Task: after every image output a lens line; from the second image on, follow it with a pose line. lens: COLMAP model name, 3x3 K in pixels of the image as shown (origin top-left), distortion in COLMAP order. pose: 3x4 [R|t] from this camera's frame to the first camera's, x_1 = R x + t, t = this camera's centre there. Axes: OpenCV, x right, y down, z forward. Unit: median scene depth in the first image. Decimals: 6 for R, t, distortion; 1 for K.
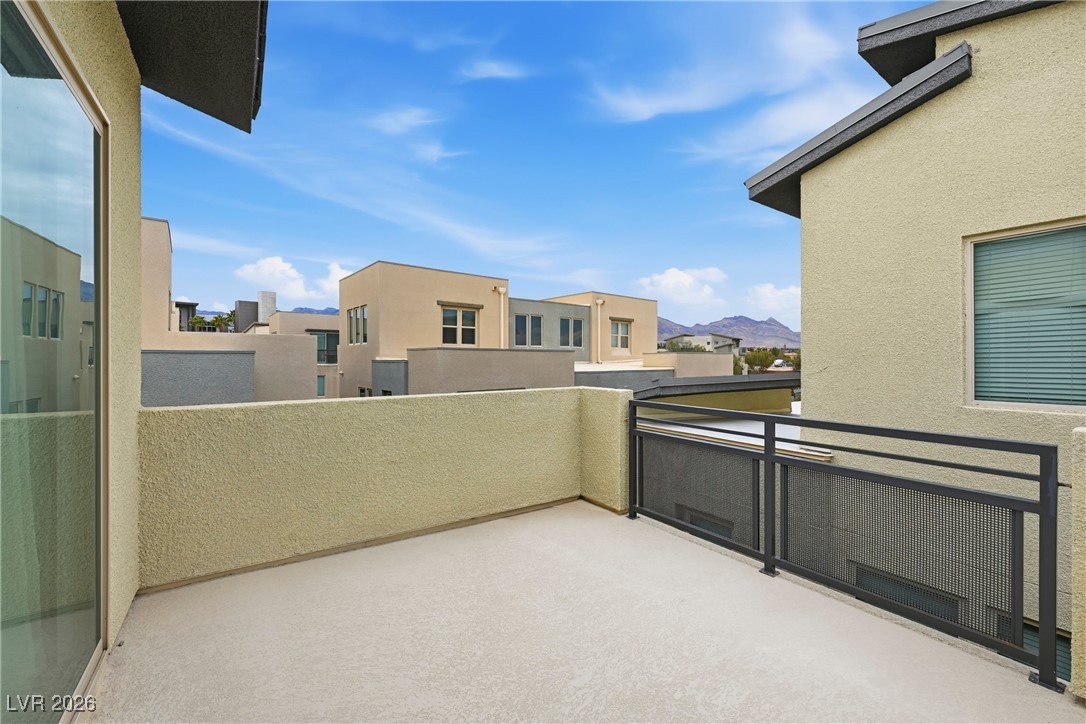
lens RADIAL K [[431.4, 0, 534.6], [0, 431.4, 357.4], [0, 0, 1]] dist [0.001473, 0.000225]
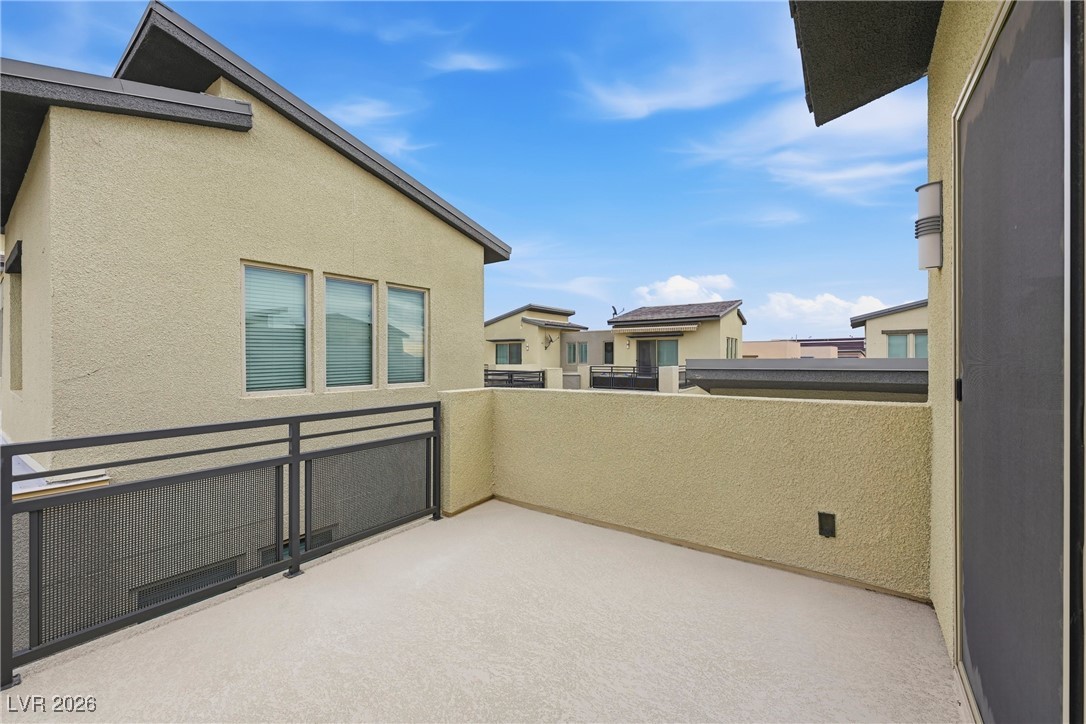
lens RADIAL K [[431.4, 0, 533.5], [0, 431.4, 362.9], [0, 0, 1]] dist [0.001473, 0.000225]
pose [[-0.325432, -0.008506, 0.945527, -0.564872], [-0.005151, 0.999961, 0.007223, 0.001868], [-0.945551, -0.002520, -0.325463, 0.787976]]
